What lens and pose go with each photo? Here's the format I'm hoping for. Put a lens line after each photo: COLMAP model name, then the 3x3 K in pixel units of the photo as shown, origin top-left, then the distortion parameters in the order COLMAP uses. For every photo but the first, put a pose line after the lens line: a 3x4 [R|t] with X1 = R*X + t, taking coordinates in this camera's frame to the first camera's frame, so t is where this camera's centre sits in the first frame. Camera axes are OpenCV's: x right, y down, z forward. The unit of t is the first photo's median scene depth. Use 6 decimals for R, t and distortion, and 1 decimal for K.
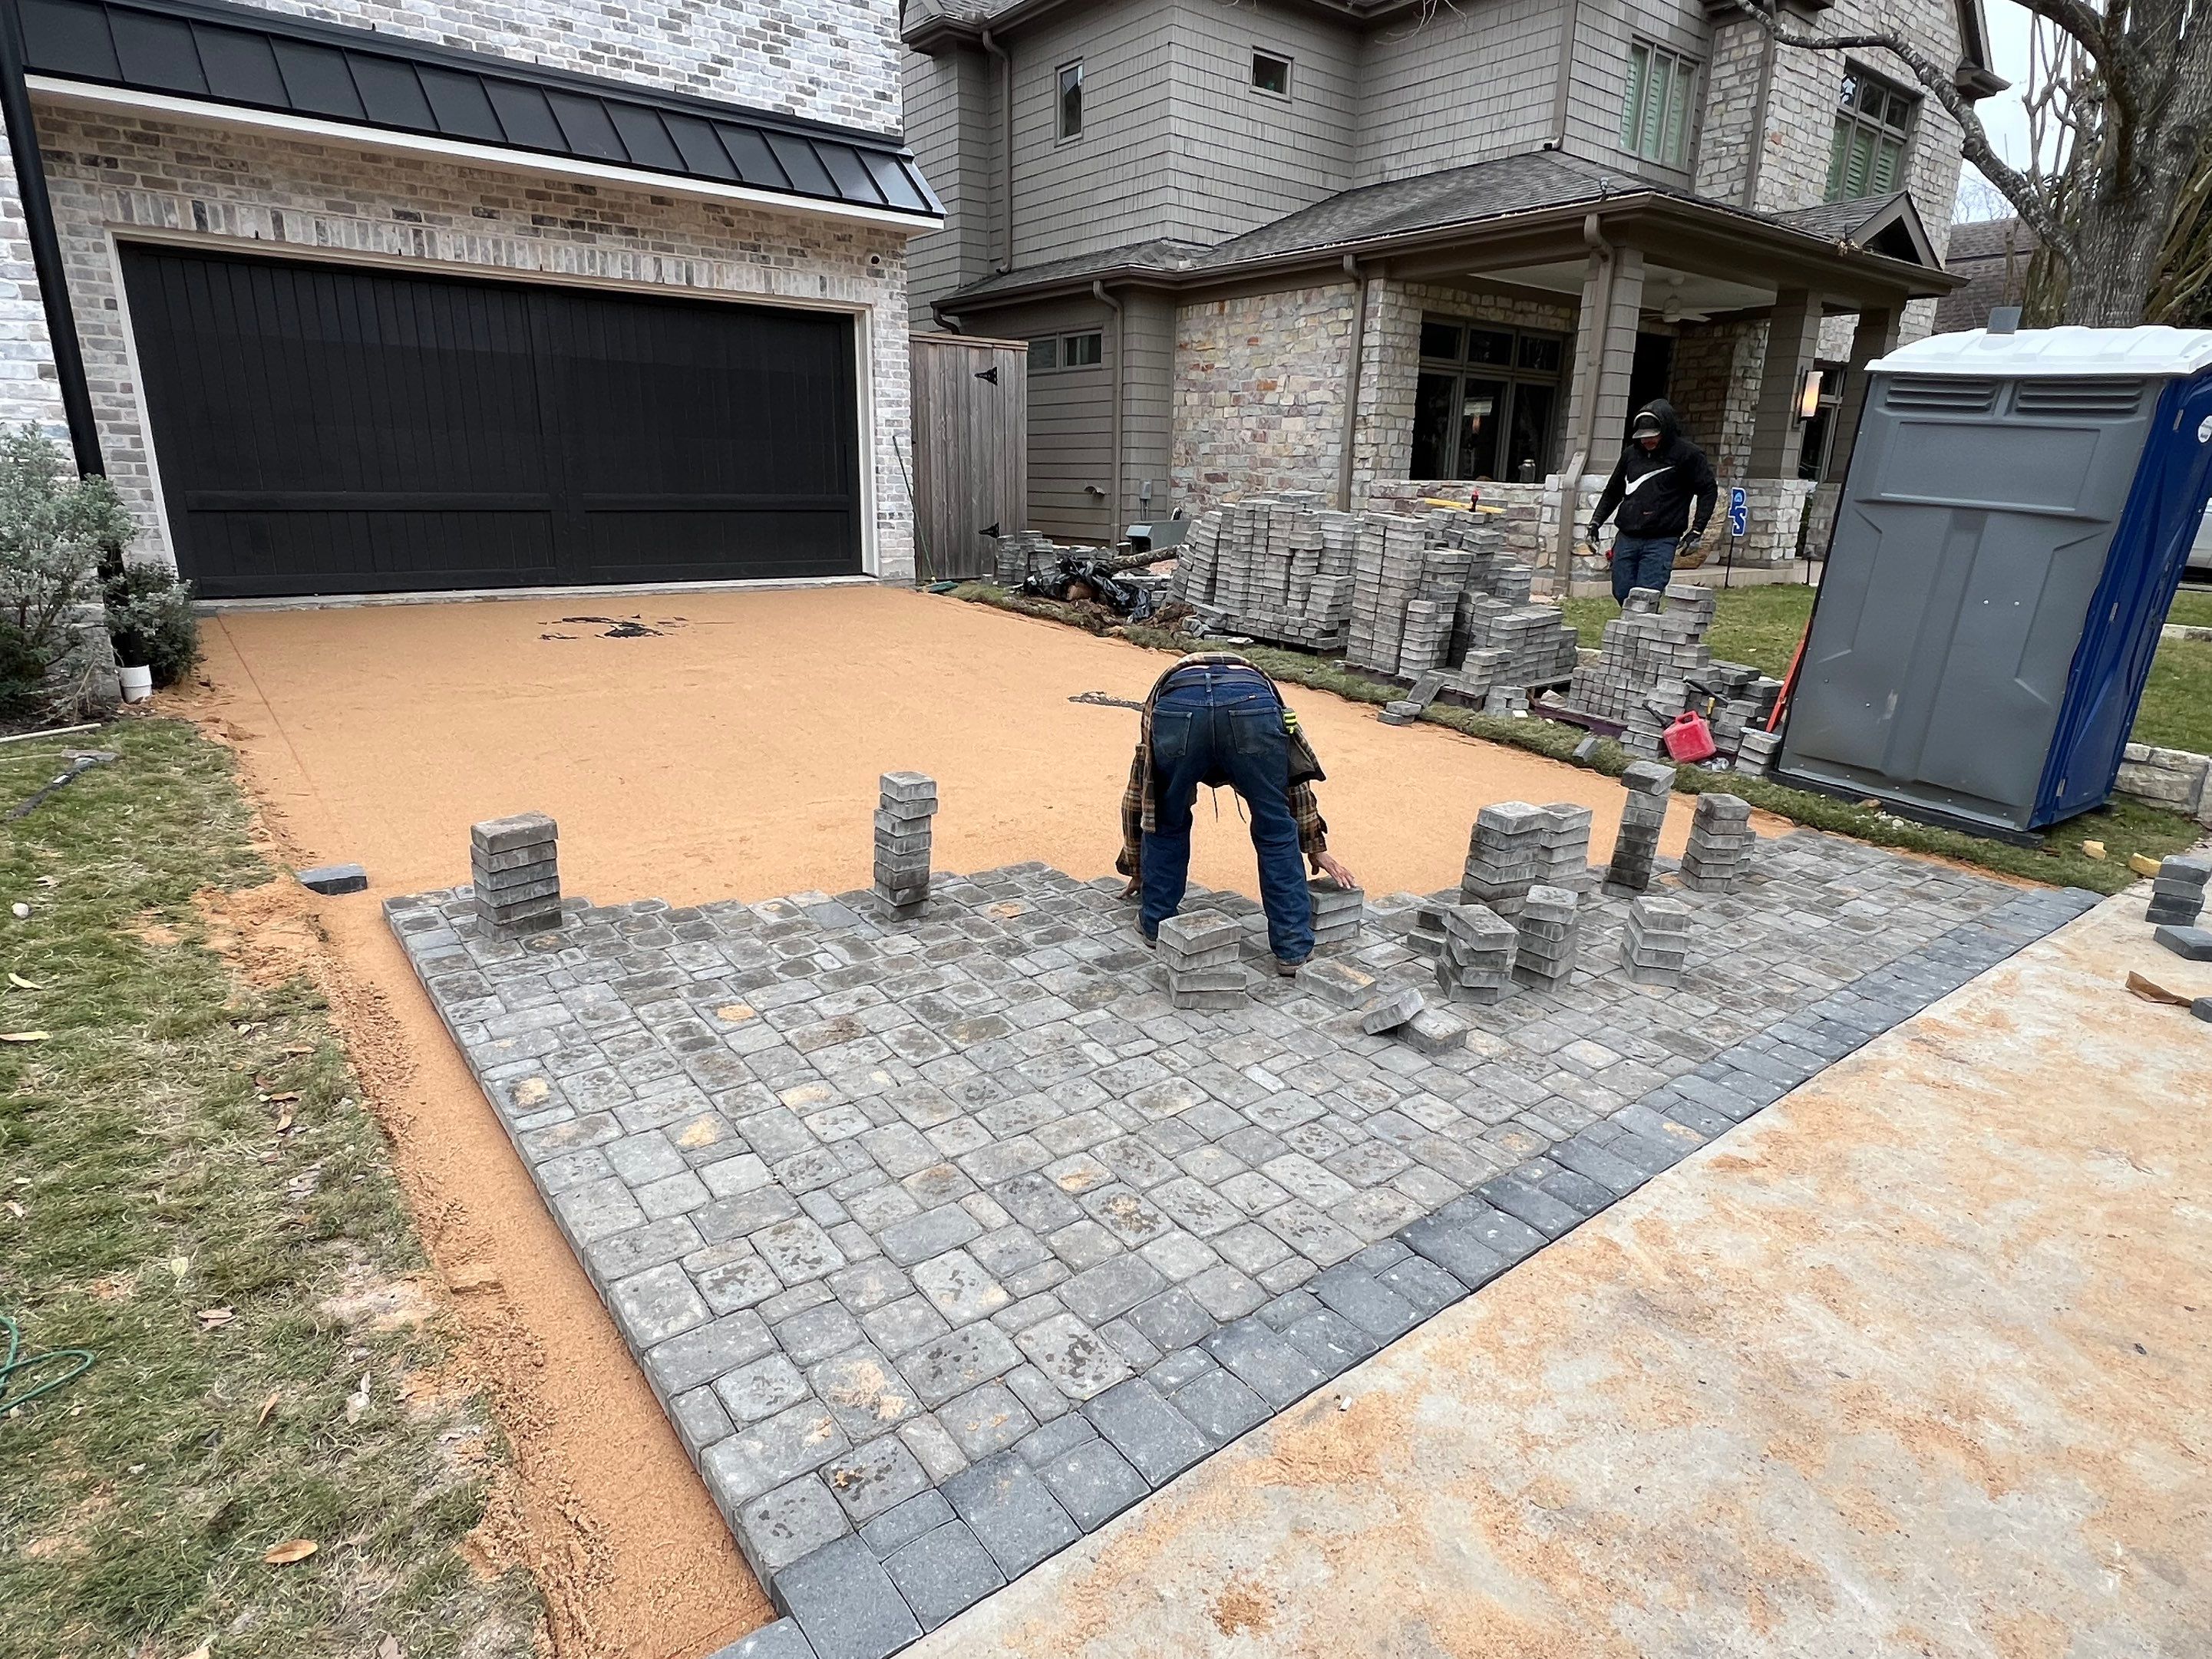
lens RADIAL K [[1224.5, 0, 1107.3], [0, 1224.5, 835.0], [0, 0, 1]] dist [-0.003395, 0.000714]
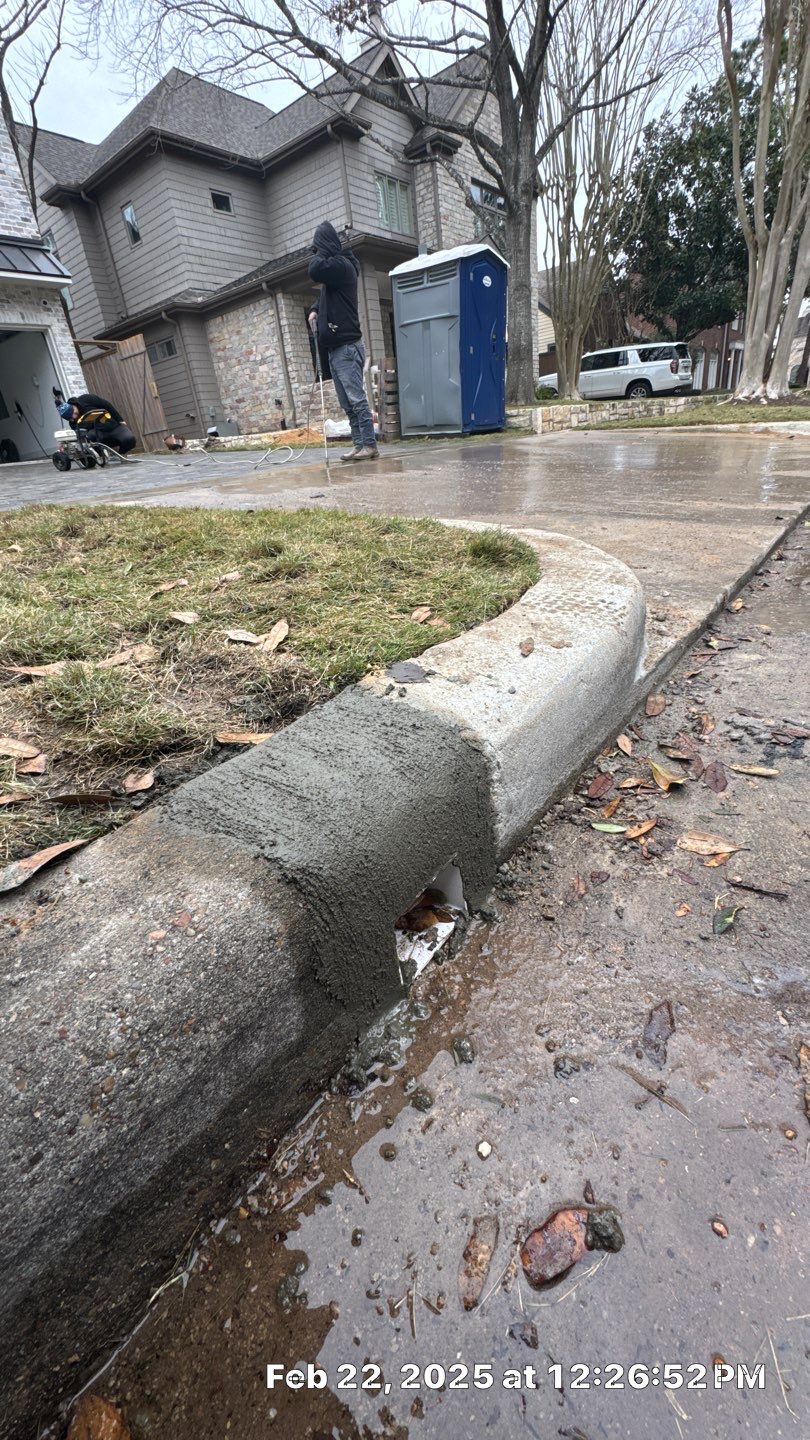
lens RADIAL K [[570.0, 0, 406.9], [0, 570.0, 719.4], [0, 0, 1]] dist [-0.002335, -0.000190]
pose [[0.961262, -0.220624, 0.165229, 0.094021], [0.191867, 0.965951, 0.173566, 0.186819], [-0.197897, -0.135141, 0.970862, -0.210675]]
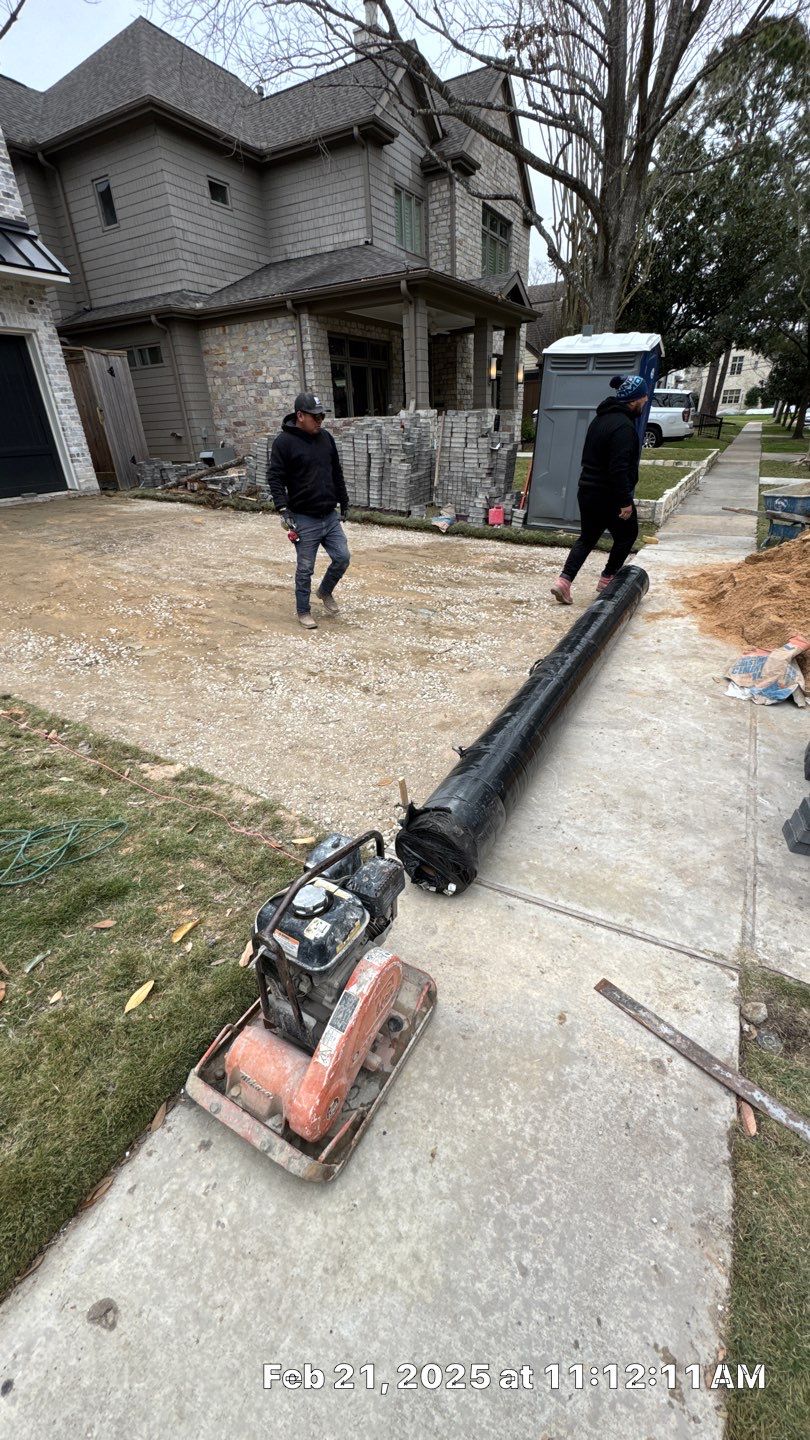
lens RADIAL K [[568.6, 0, 406.8], [0, 568.6, 719.2], [0, 0, 1]] dist [-0.002880, 0.000450]
pose [[0.916712, -0.232274, 0.325098, -0.088136], [0.165526, 0.961332, 0.220095, 0.018940], [-0.363649, -0.147952, 0.919712, -0.040217]]
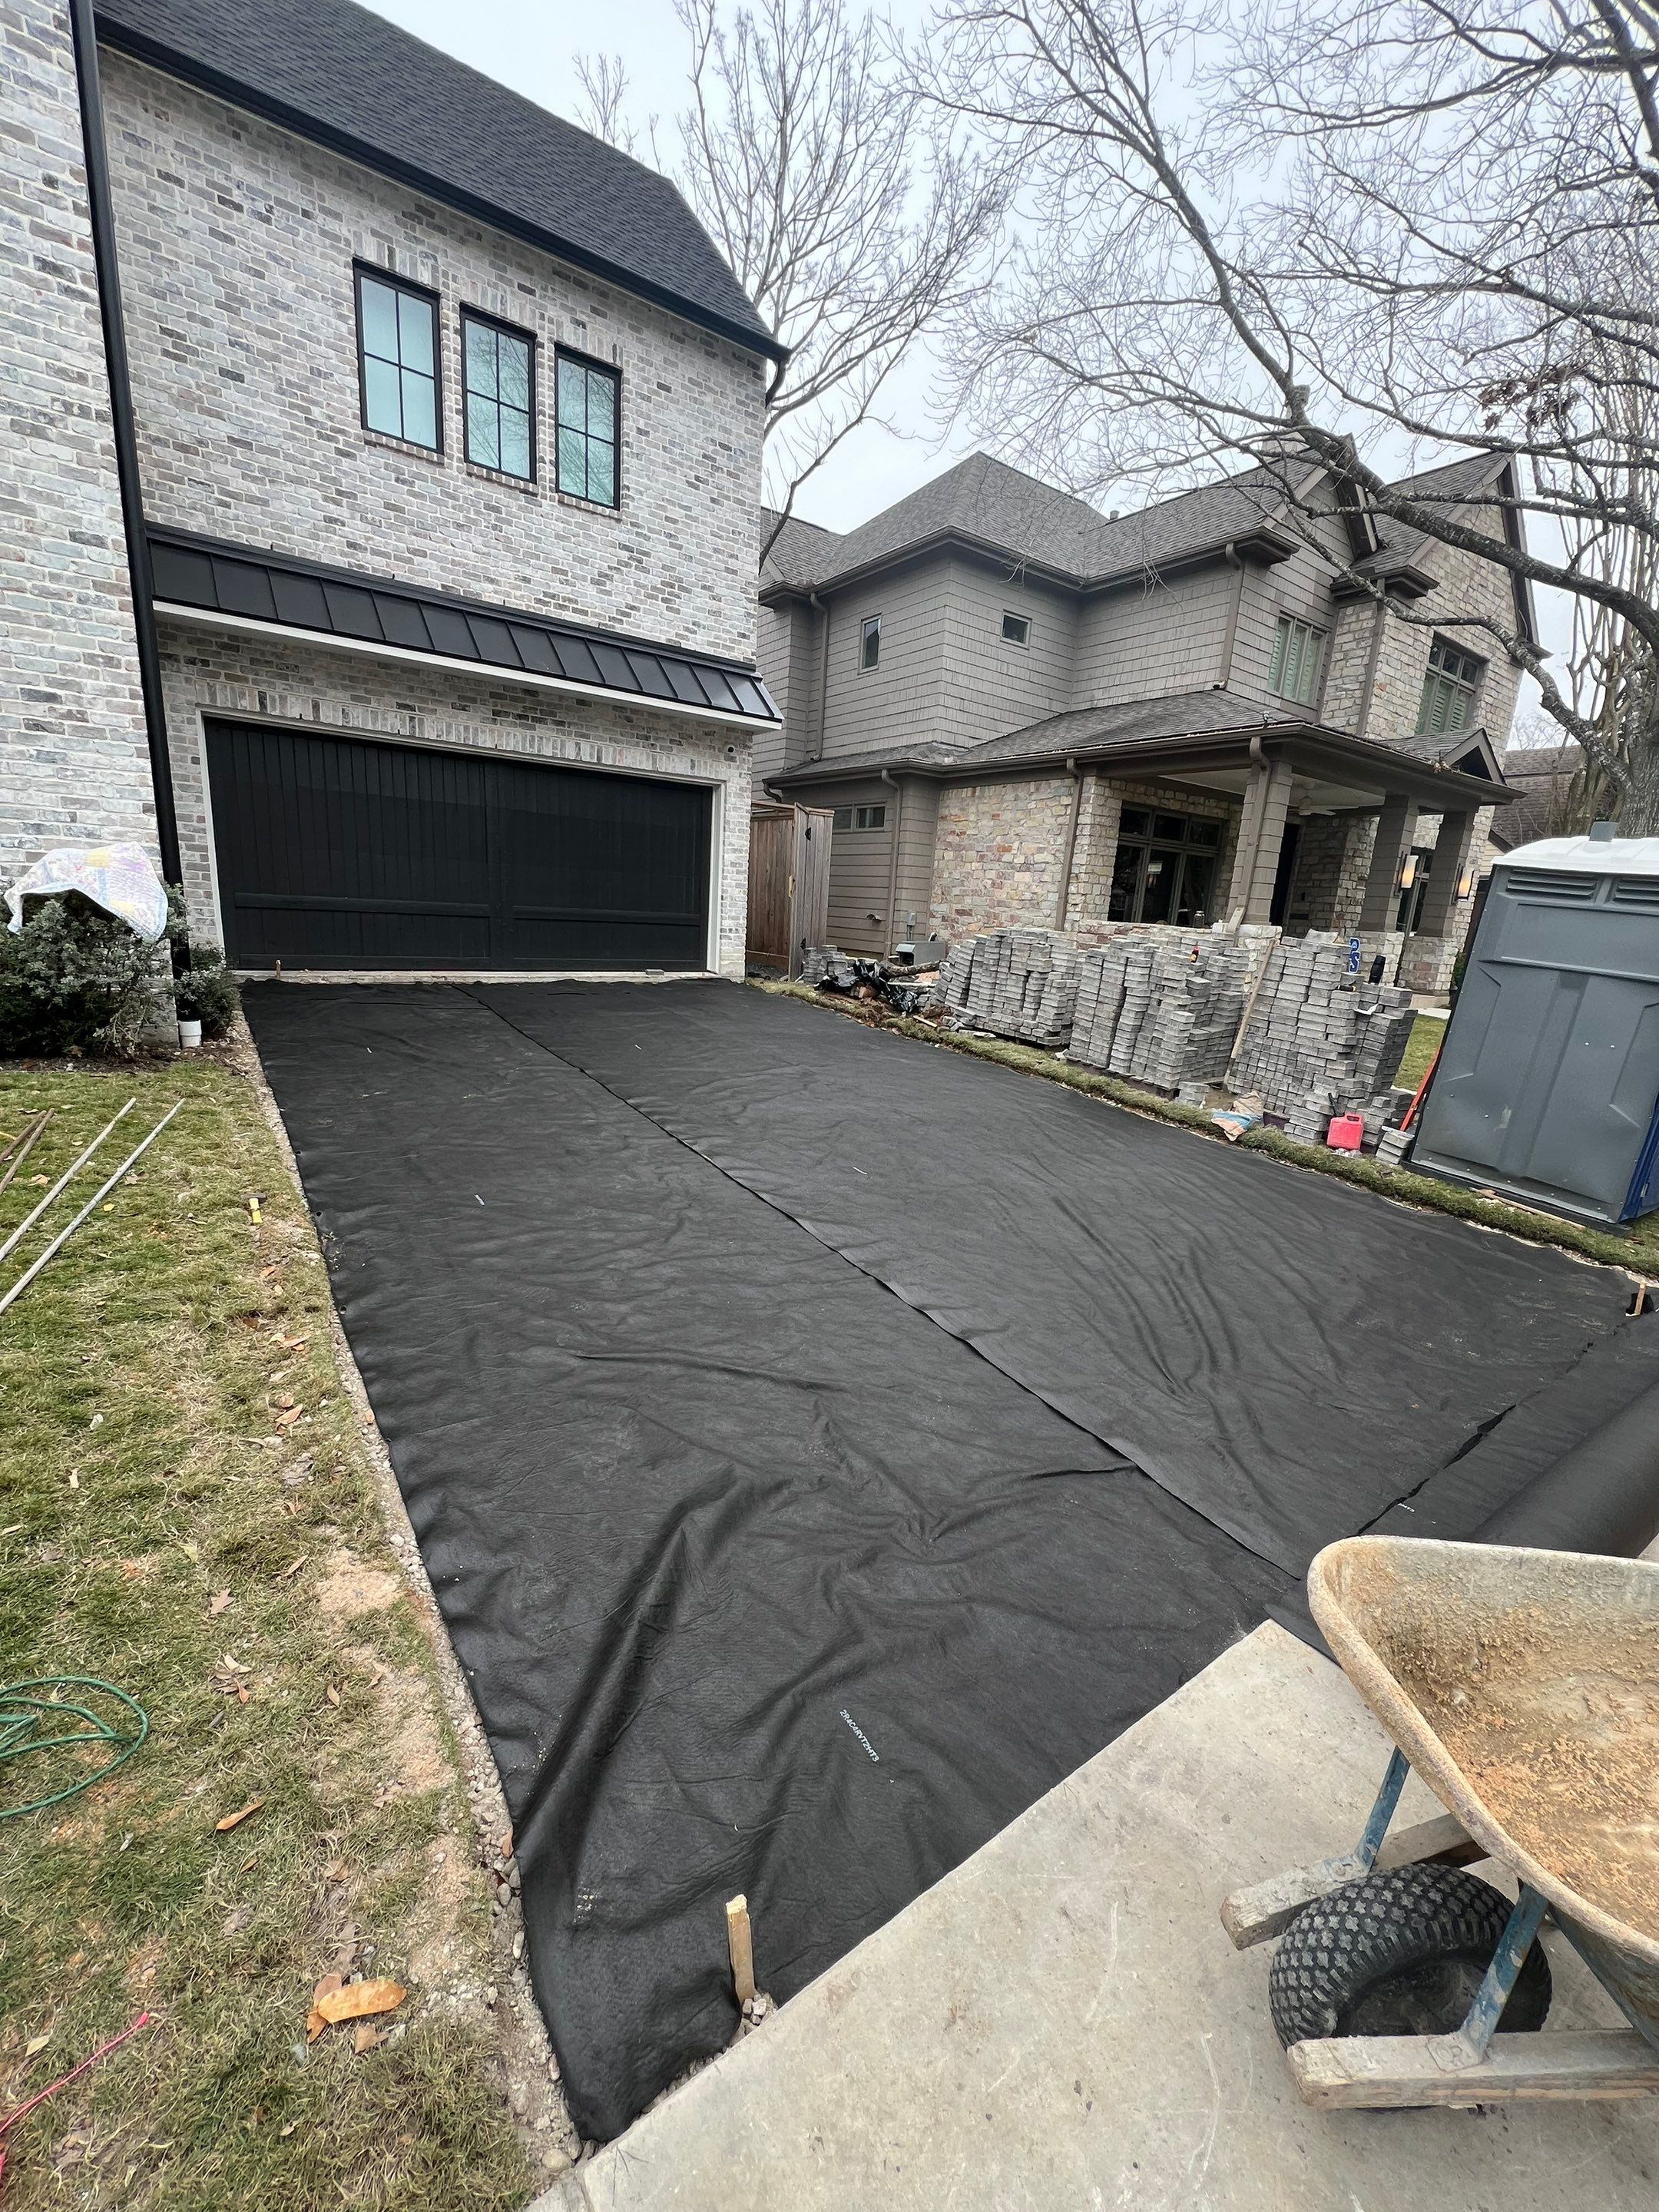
lens RADIAL K [[880.0, 0, 827.9], [0, 880.0, 1109.2], [0, 0, 1]] dist [-0.001582, 0.000031]
pose [[0.998112, 0.051563, -0.033360, -0.021897], [-0.053242, 0.997248, -0.051585, -0.013380], [0.030608, 0.053263, 0.998111, 0.021307]]
